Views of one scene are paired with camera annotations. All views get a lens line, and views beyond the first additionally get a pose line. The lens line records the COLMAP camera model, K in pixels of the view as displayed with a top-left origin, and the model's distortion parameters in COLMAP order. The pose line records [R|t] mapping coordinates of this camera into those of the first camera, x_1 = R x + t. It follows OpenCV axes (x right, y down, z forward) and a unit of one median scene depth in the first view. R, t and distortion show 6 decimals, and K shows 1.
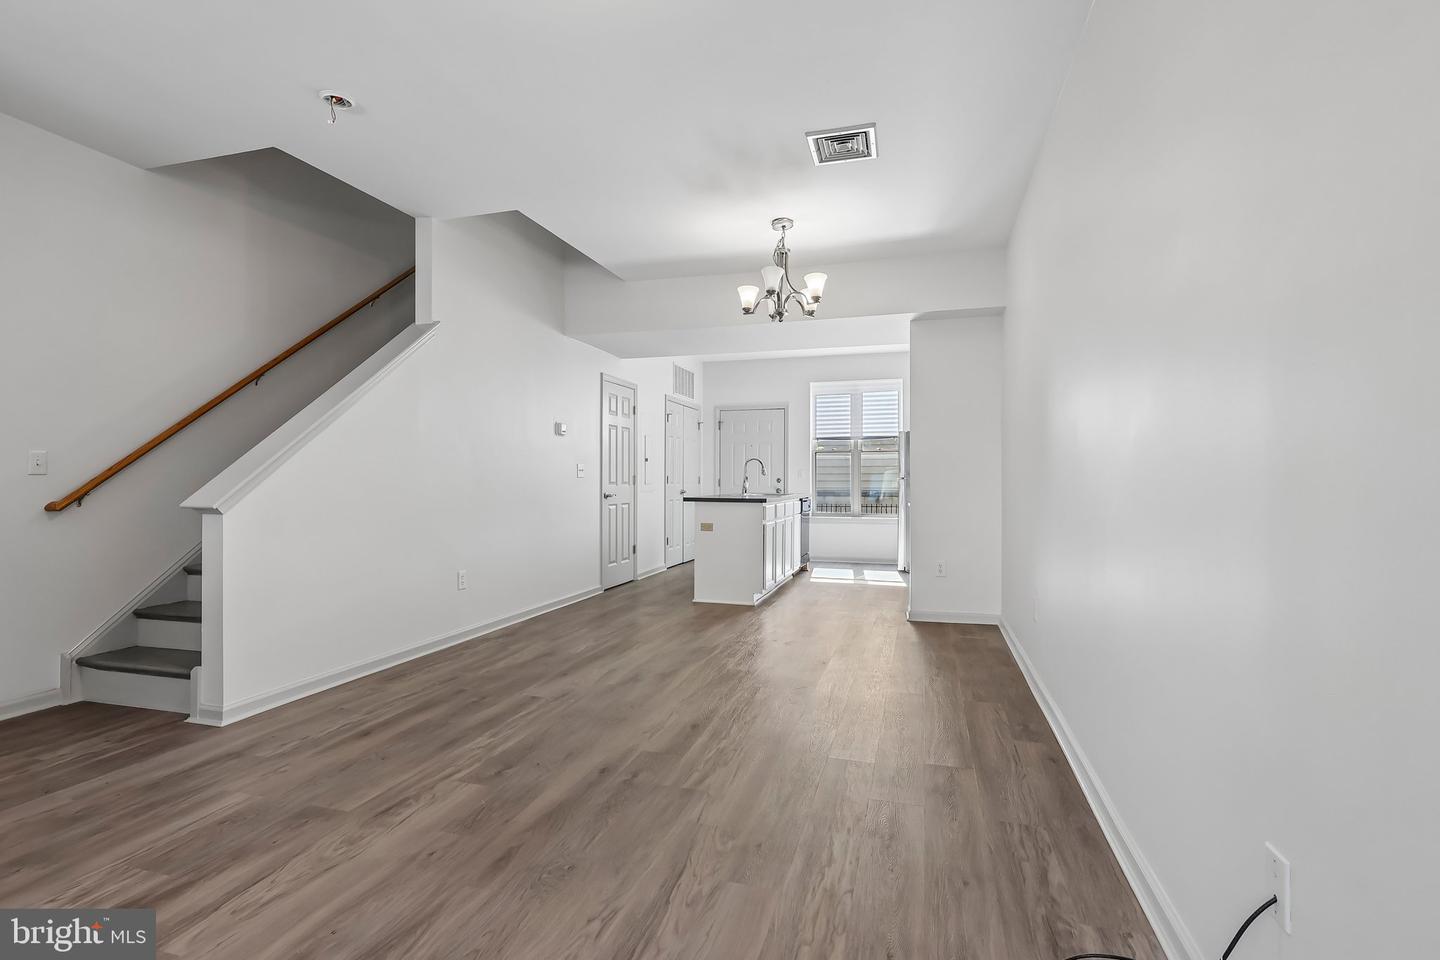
lens RADIAL K [[672.5, 0, 735.8], [0, 672.5, 479.9], [0, 0, 1]] dist [0.002687, -0.000941]
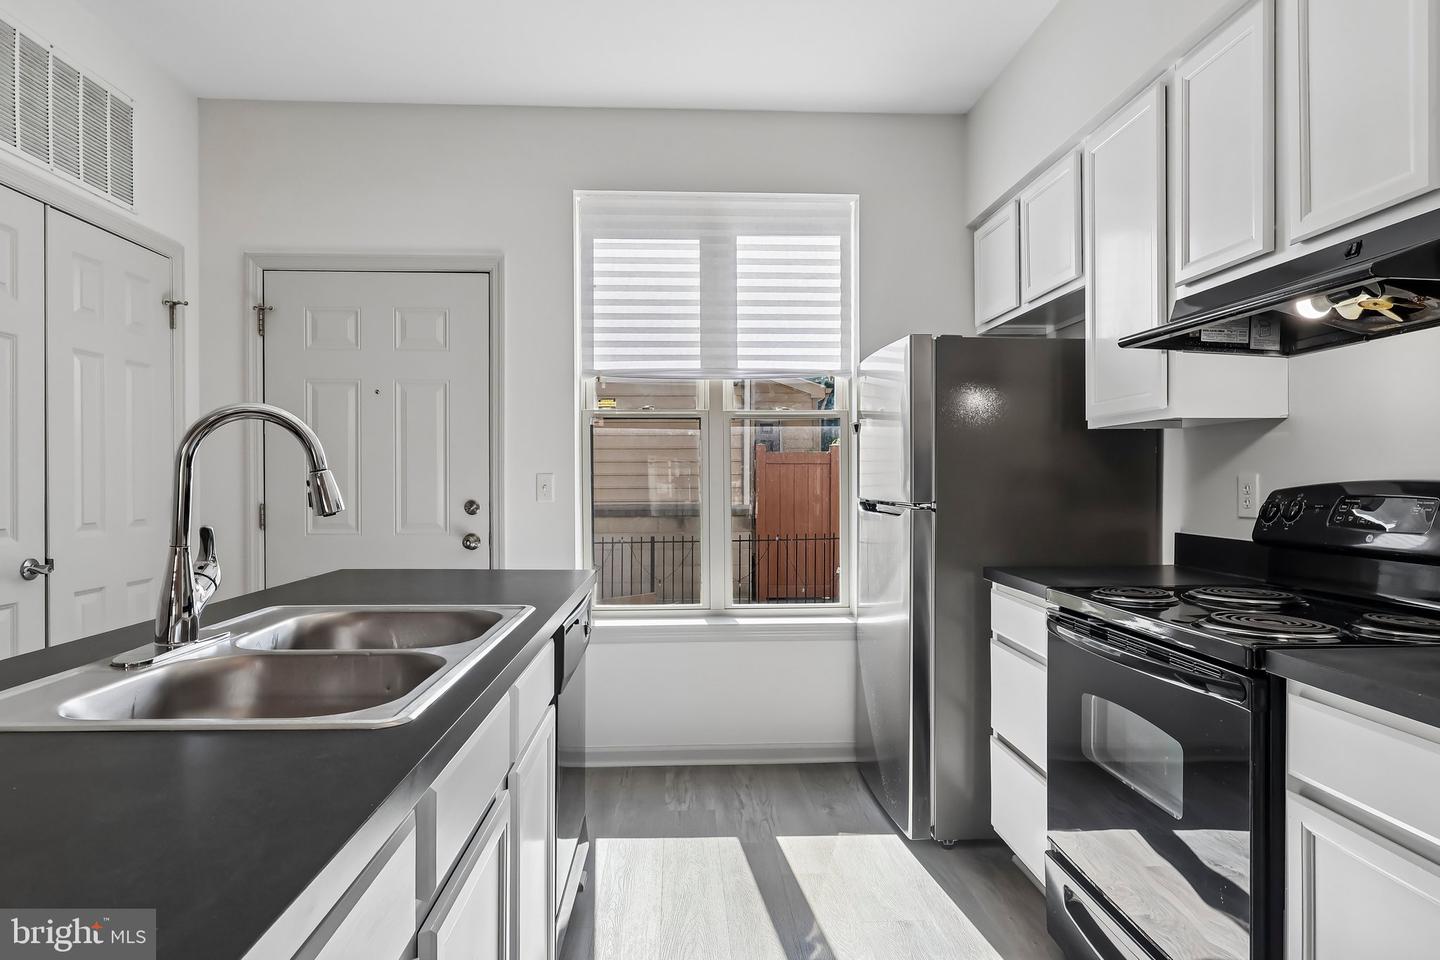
lens RADIAL K [[785.7, 0, 722.7], [0, 785.7, 484.5], [0, 0, 1]] dist [0.001294, -0.001936]
pose [[0.946423, -0.006738, 0.322858, 0.086598], [0.003069, 0.999925, 0.011872, -0.019984], [-0.322914, -0.010245, 0.946373, 0.954678]]
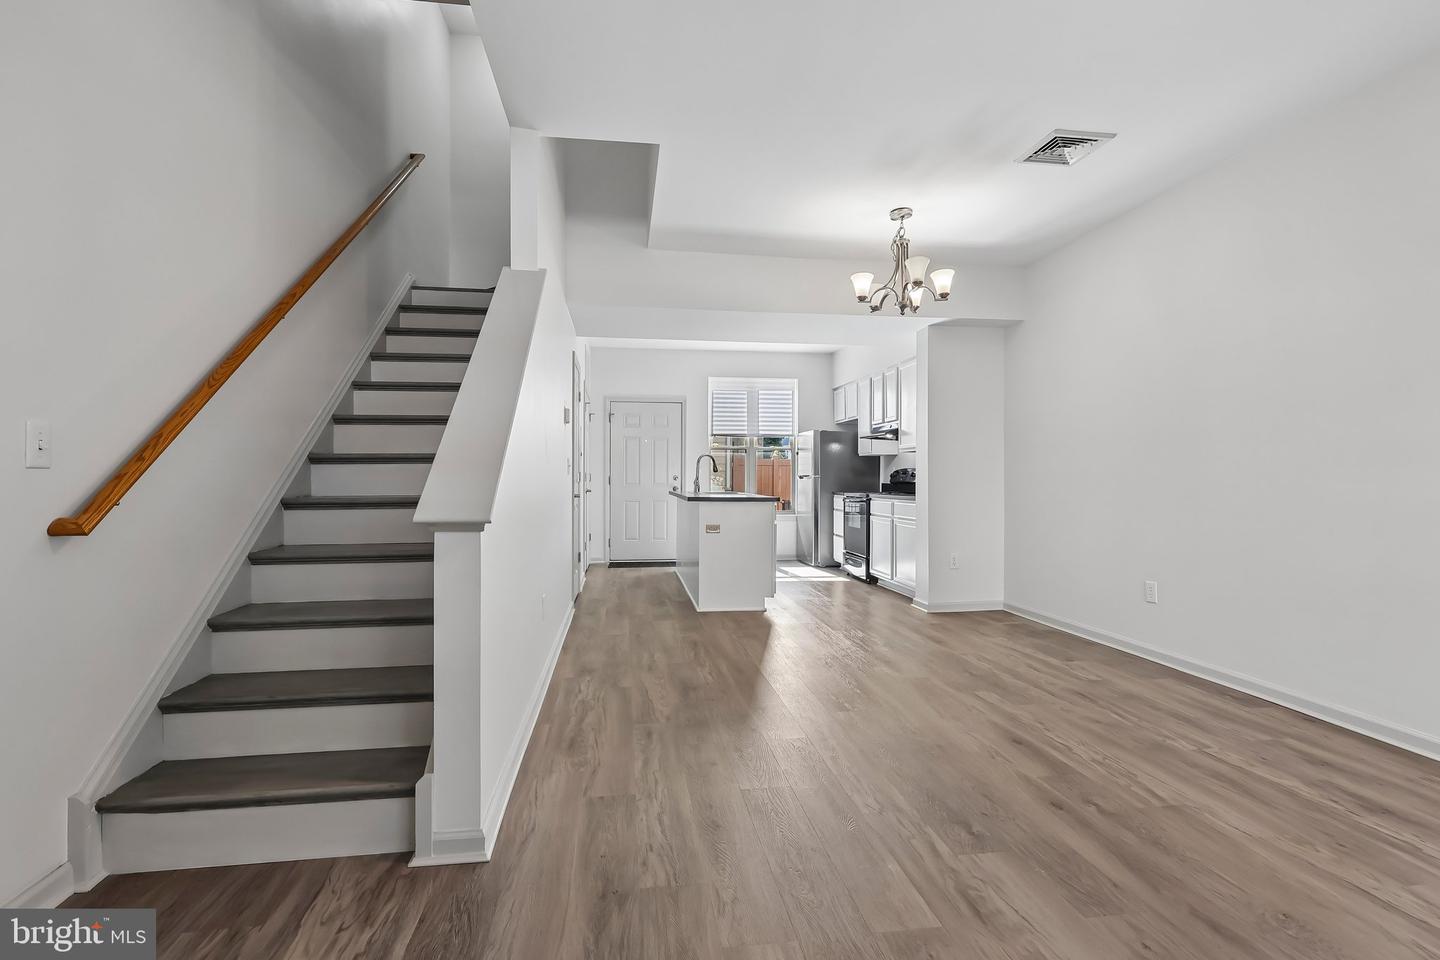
lens RADIAL K [[672.5, 0, 726.0], [0, 672.5, 482.5], [0, 0, 1]] dist [0.002687, -0.000941]
pose [[0.910491, -0.002056, 0.413524, -0.404523], [-0.001484, 0.999965, 0.008239, -0.000672], [-0.413527, -0.008115, 0.910456, 0.157597]]
